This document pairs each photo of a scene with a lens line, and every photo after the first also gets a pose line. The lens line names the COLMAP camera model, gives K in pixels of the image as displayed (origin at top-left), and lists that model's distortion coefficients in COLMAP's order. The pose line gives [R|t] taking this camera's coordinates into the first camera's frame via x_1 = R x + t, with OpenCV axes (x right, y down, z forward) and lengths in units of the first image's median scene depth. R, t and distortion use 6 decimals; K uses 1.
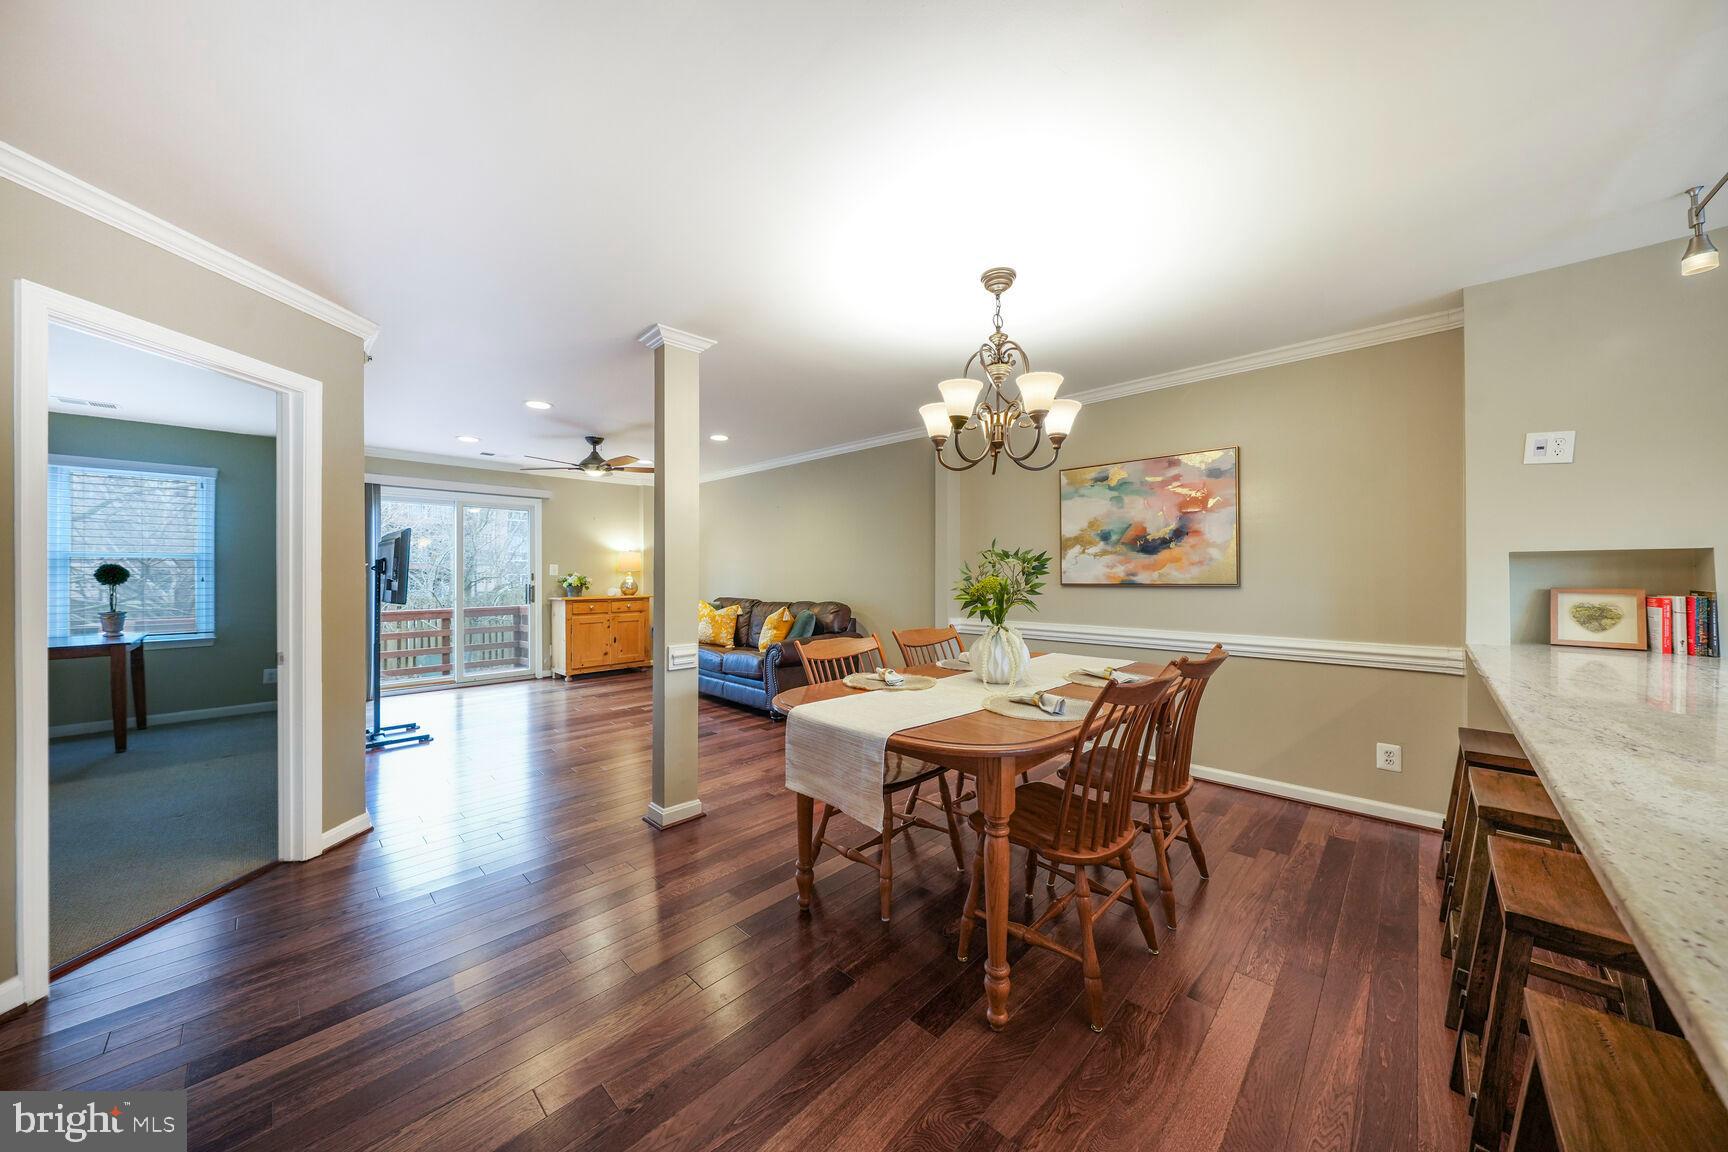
lens RADIAL K [[583.5, 0, 858.8], [0, 583.5, 572.5], [0, 0, 1]] dist [0.000359, 0.000009]
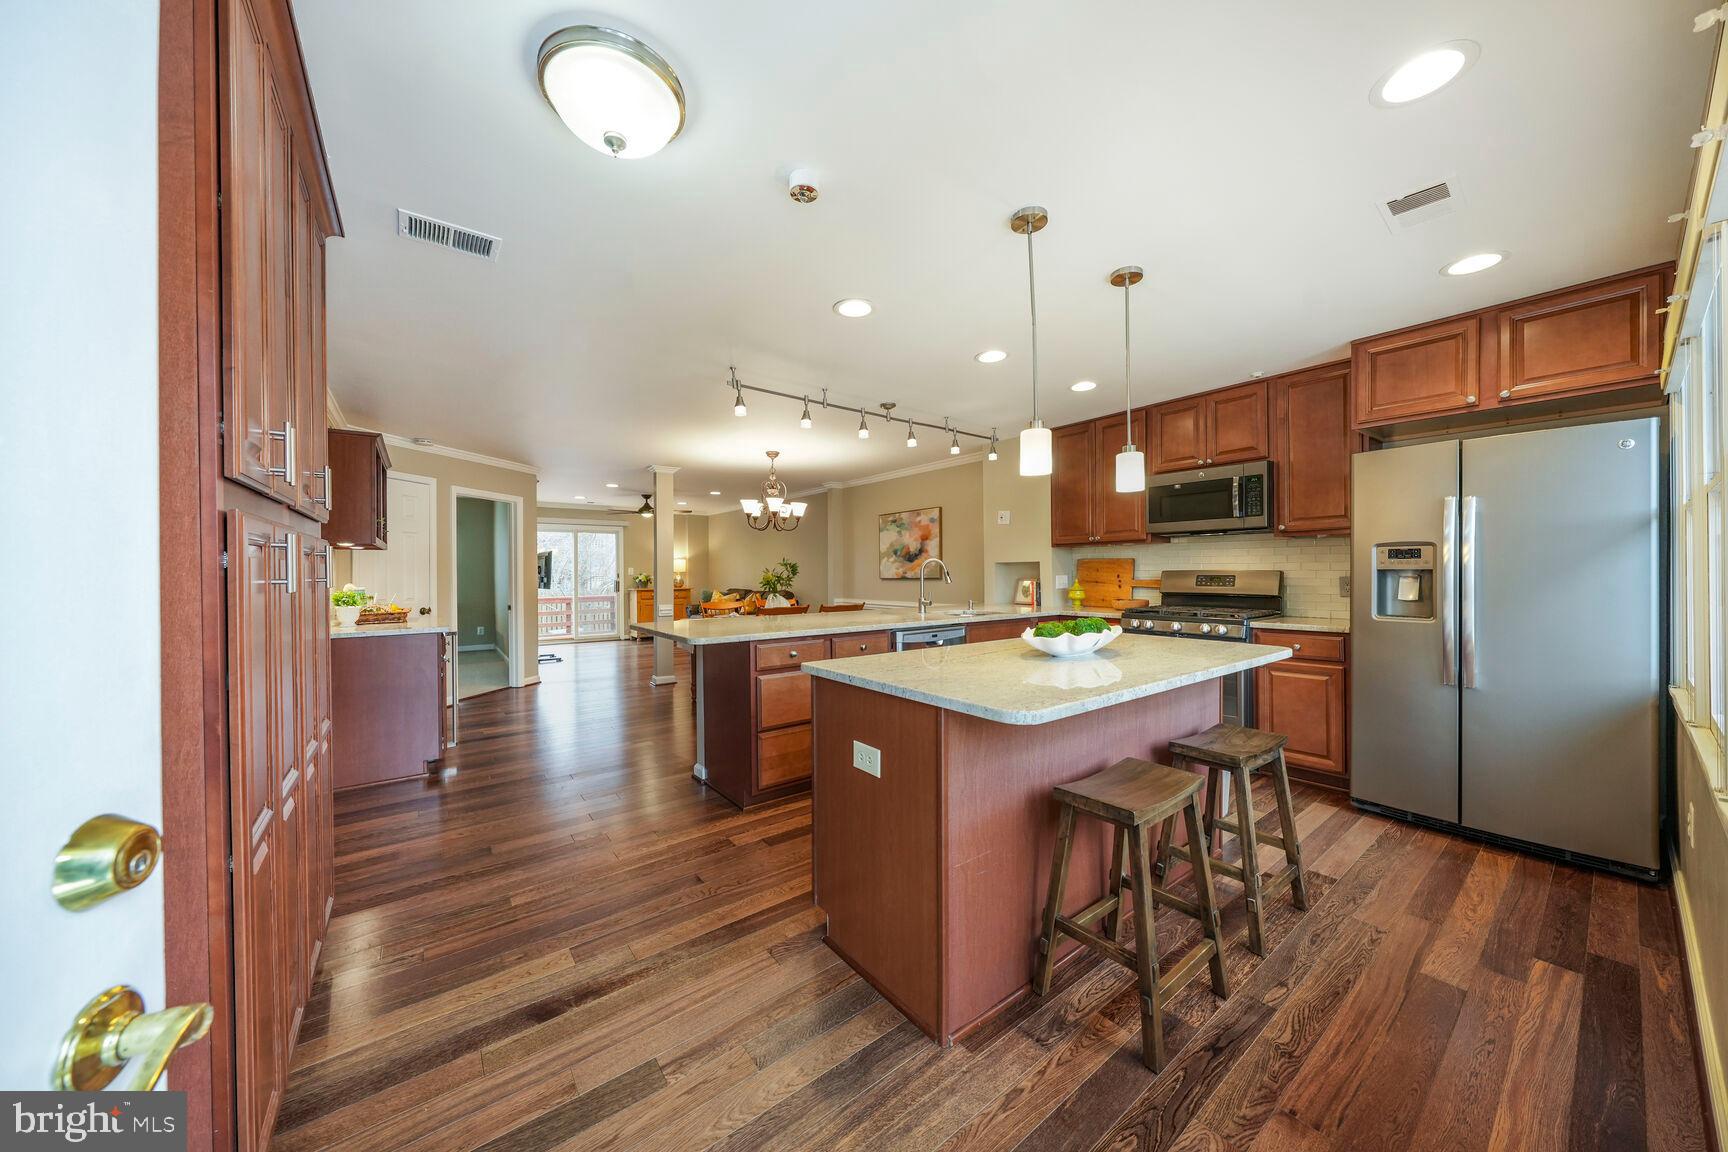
lens RADIAL K [[583.5, 0, 863.4], [0, 583.5, 576.3], [0, 0, 1]] dist [0.000359, 0.000009]
pose [[0.989325, -0.003405, -0.145685, 0.561368], [0.004588, 0.999959, 0.007787, -0.000405], [0.145653, -0.008372, 0.989300, -0.800516]]
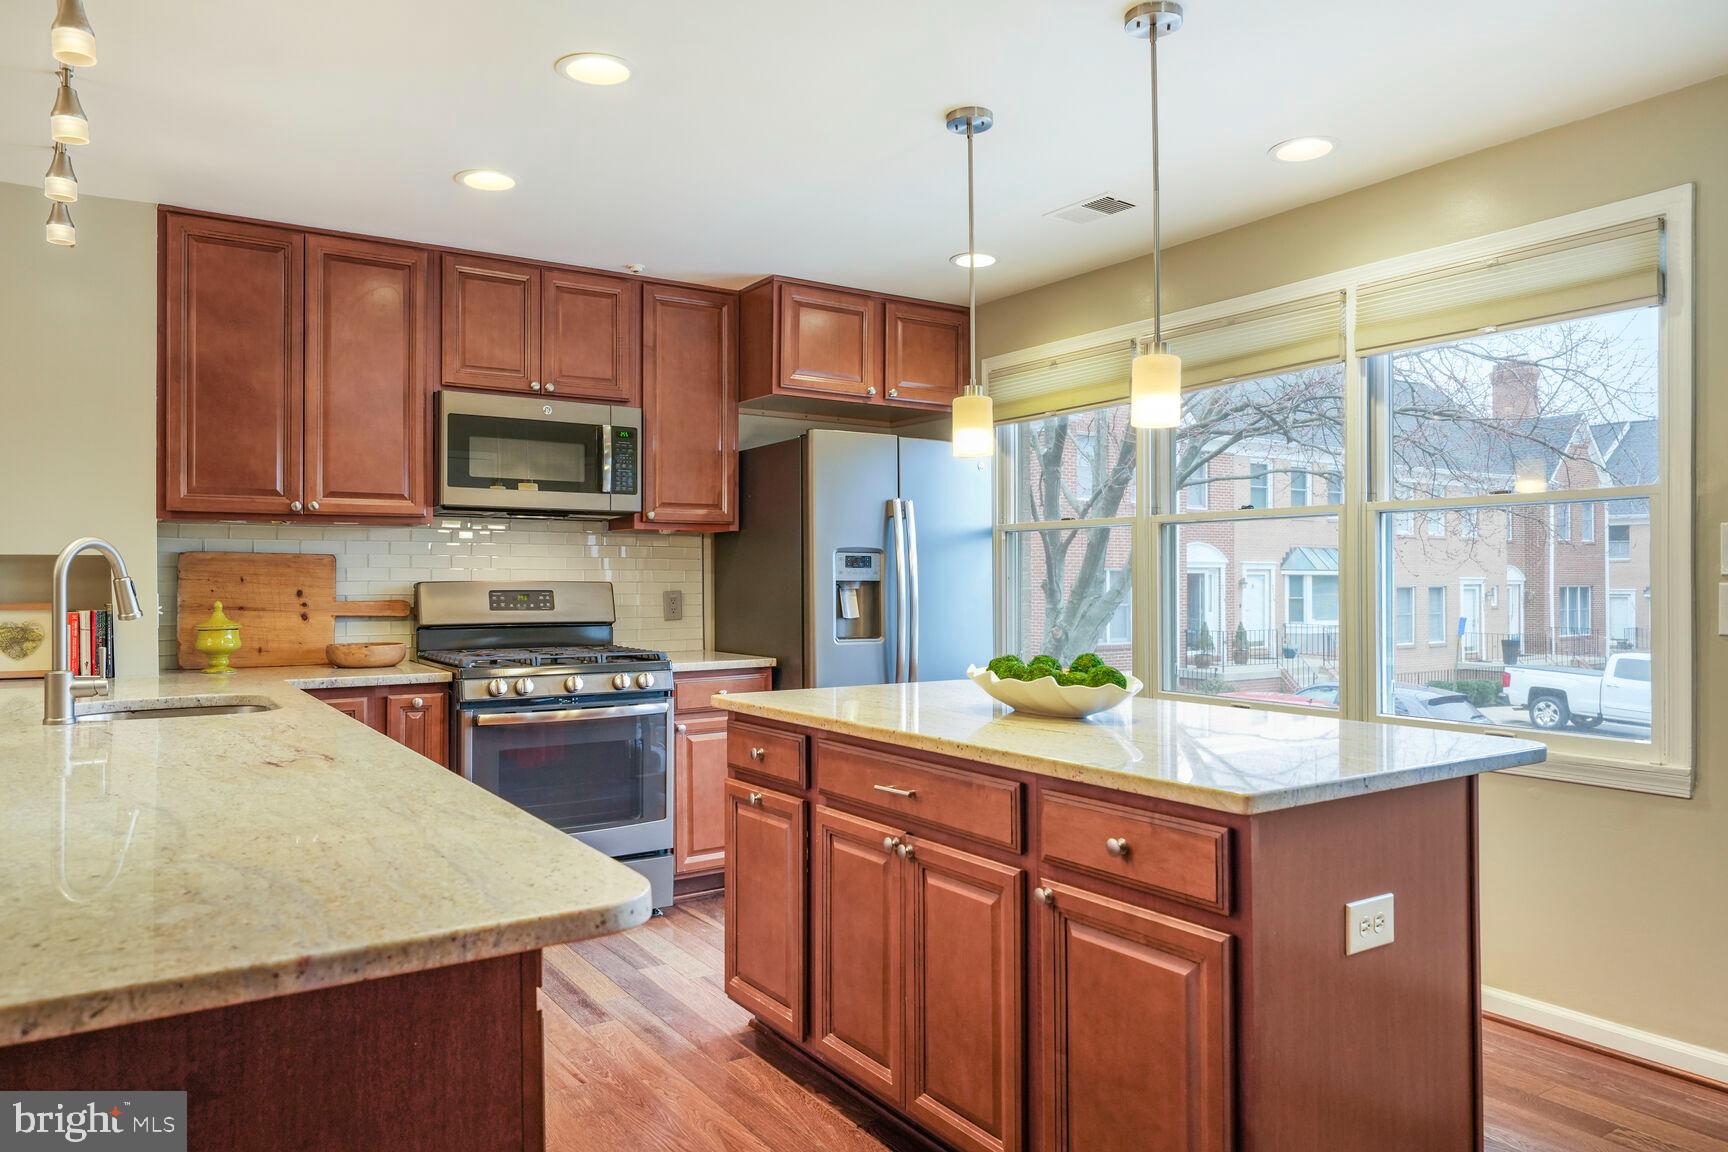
lens RADIAL K [[1149.4, 0, 860.3], [0, 1149.4, 574.6], [0, 0, 1]] dist [-0.002103, -0.000085]
pose [[0.217929, 0.006557, 0.975943, 0.015275], [0.001157, 0.999975, -0.006977, 0.001350], [-0.975964, 0.002649, 0.217916, -0.282665]]
